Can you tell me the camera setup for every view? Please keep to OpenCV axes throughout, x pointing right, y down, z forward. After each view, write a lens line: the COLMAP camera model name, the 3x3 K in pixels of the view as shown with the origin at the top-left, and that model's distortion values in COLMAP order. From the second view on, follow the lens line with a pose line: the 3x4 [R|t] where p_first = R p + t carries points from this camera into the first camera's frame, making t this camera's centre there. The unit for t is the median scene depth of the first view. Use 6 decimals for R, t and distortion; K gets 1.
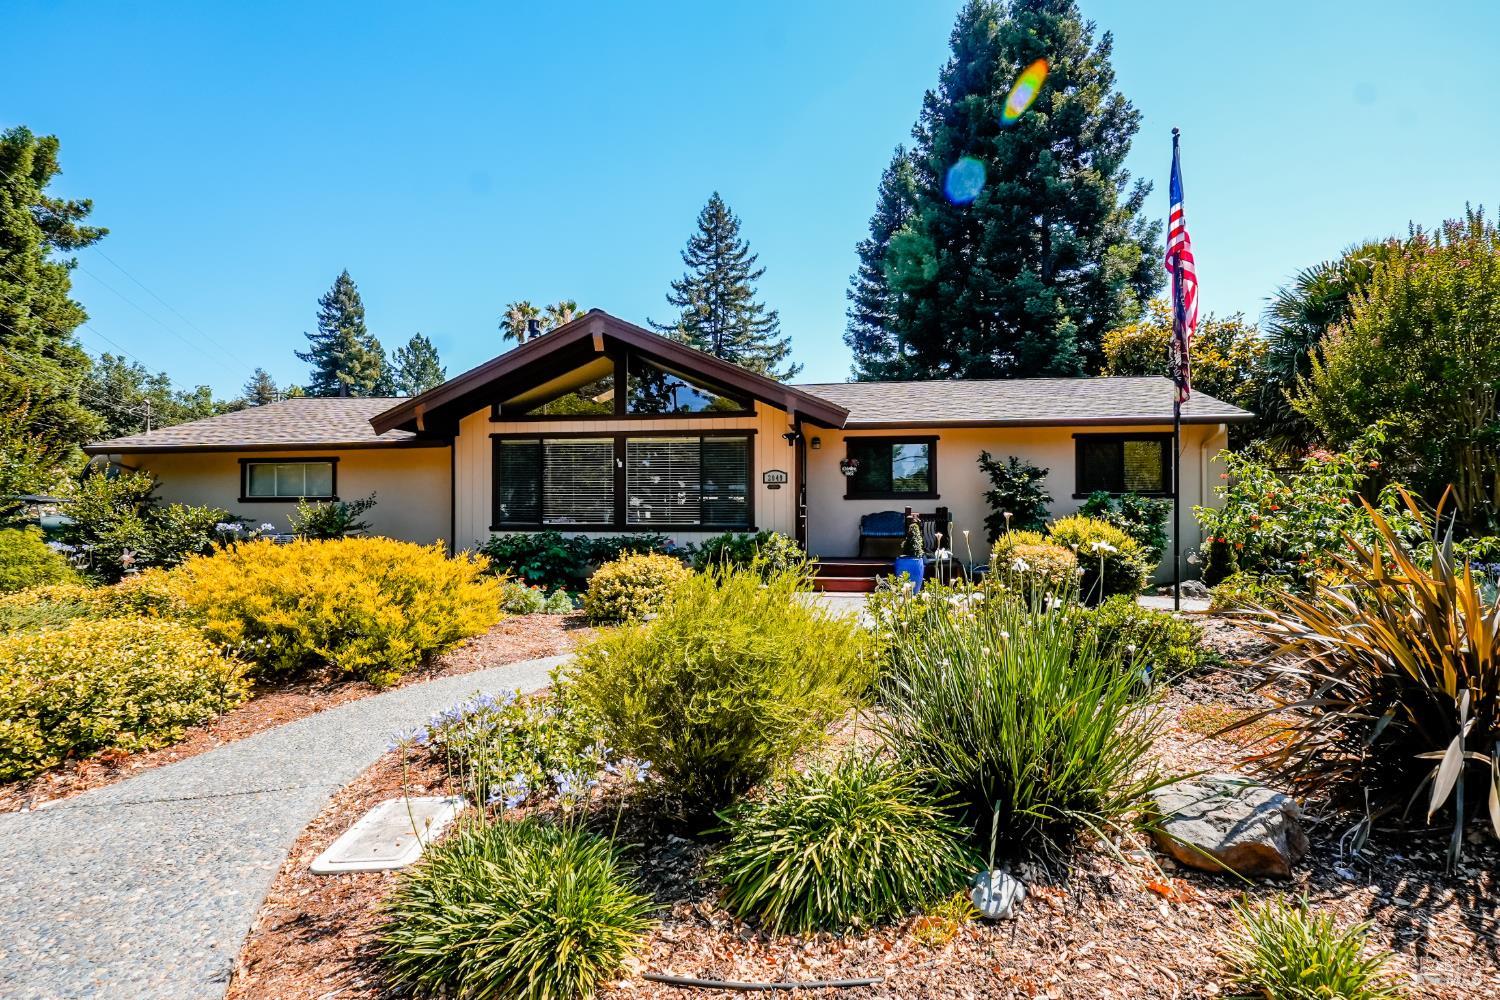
lens RADIAL K [[653.5, 0, 776.8], [0, 653.5, 509.6], [0, 0, 1]] dist [-0.022289, 0.000721]
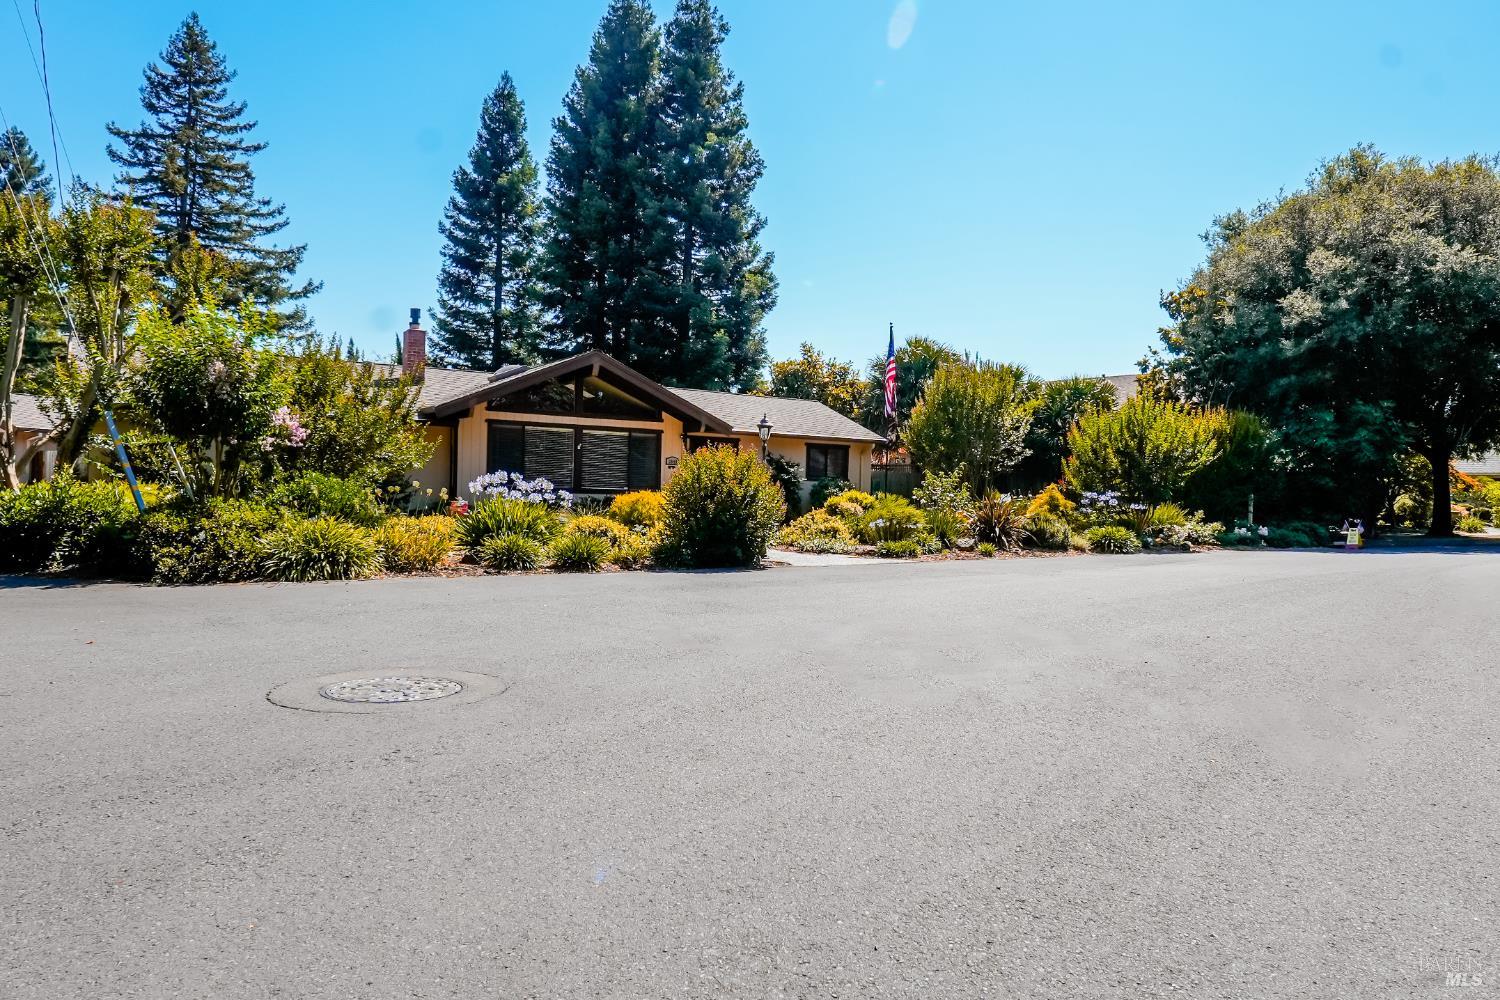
lens RADIAL K [[991.6, 0, 748.8], [0, 991.6, 498.7], [0, 0, 1]] dist [-0.024308, 0.005862]
pose [[0.773055, 0.017604, 0.634094, -0.401079], [-0.031649, 0.999440, 0.010838, 0.002794], [-0.633549, -0.028447, 0.773180, -0.285494]]
